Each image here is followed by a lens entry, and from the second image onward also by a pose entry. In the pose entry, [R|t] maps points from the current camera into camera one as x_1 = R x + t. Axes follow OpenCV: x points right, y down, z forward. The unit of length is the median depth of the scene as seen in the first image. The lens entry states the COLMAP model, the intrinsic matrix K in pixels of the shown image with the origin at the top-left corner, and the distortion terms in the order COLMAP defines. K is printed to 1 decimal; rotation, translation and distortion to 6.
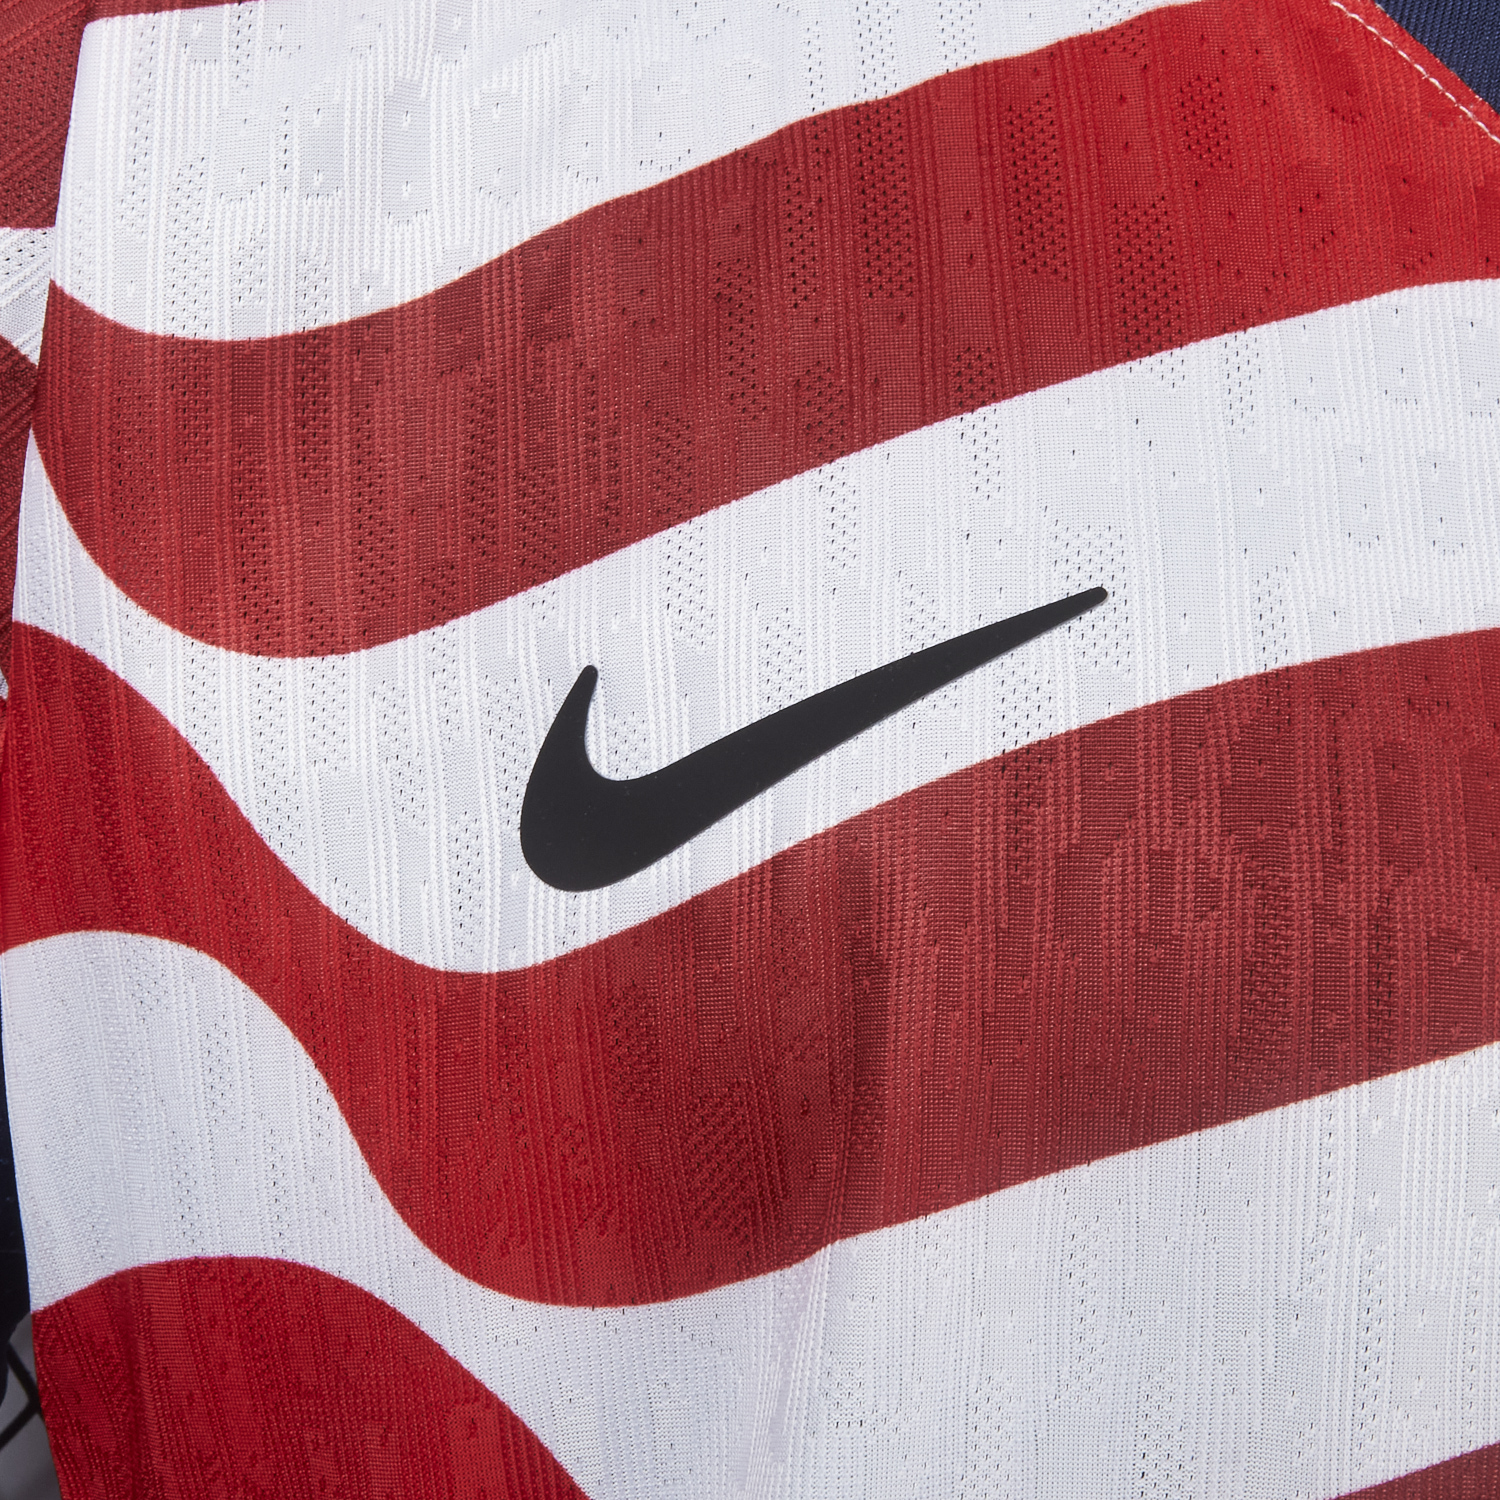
lens RADIAL K [[2420.5, 0, 754.1], [0, 2420.5, 753.6], [0, 0, 1]] dist [-0.025620, 0.000000]
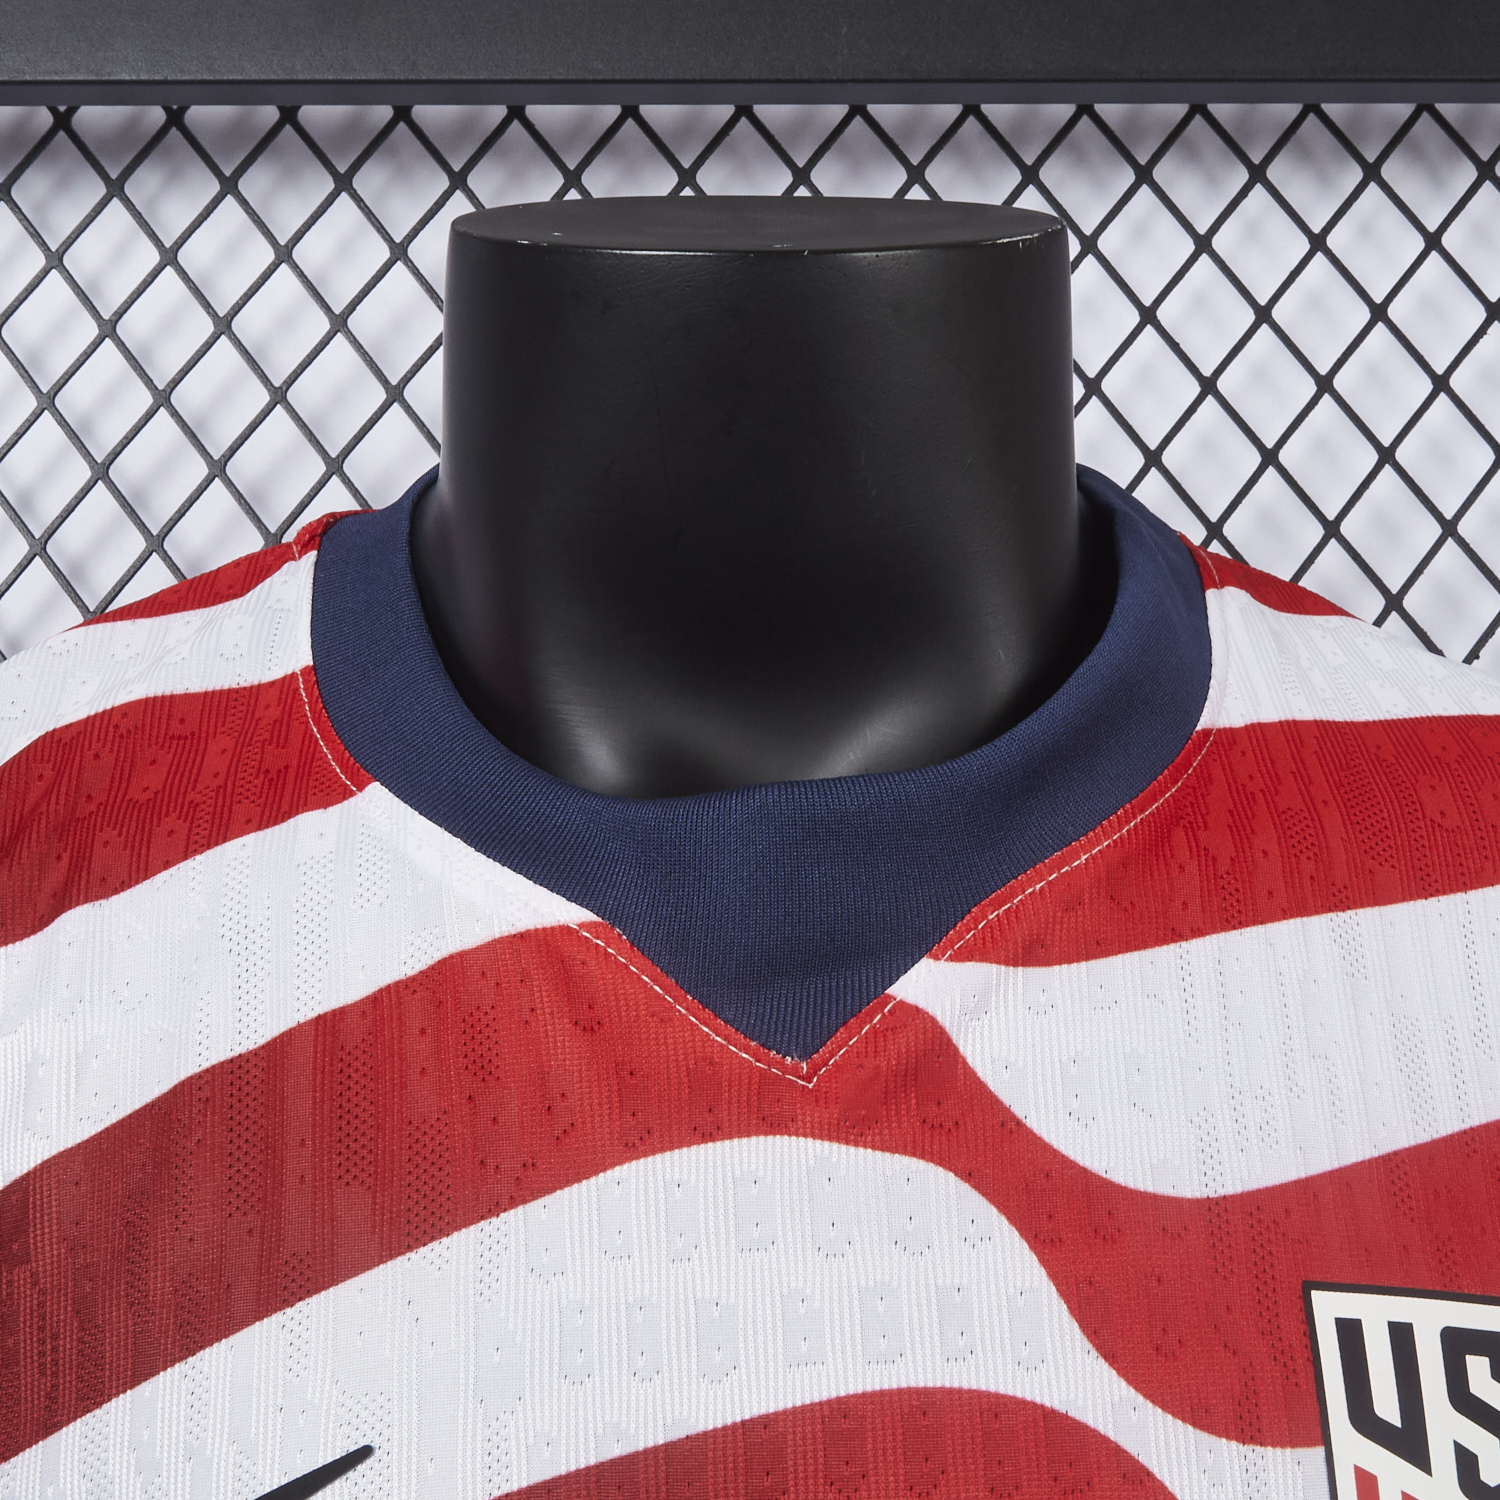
lens RADIAL K [[2420.5, 0, 780.0], [0, 2420.5, 879.9], [0, 0, 1]] dist [-0.025620, 0.000000]
pose [[0.987528, -0.121251, -0.100431, 0.505137], [0.110713, 0.988333, -0.104593, -0.198864], [0.111942, 0.092169, 0.989431, -0.309457]]
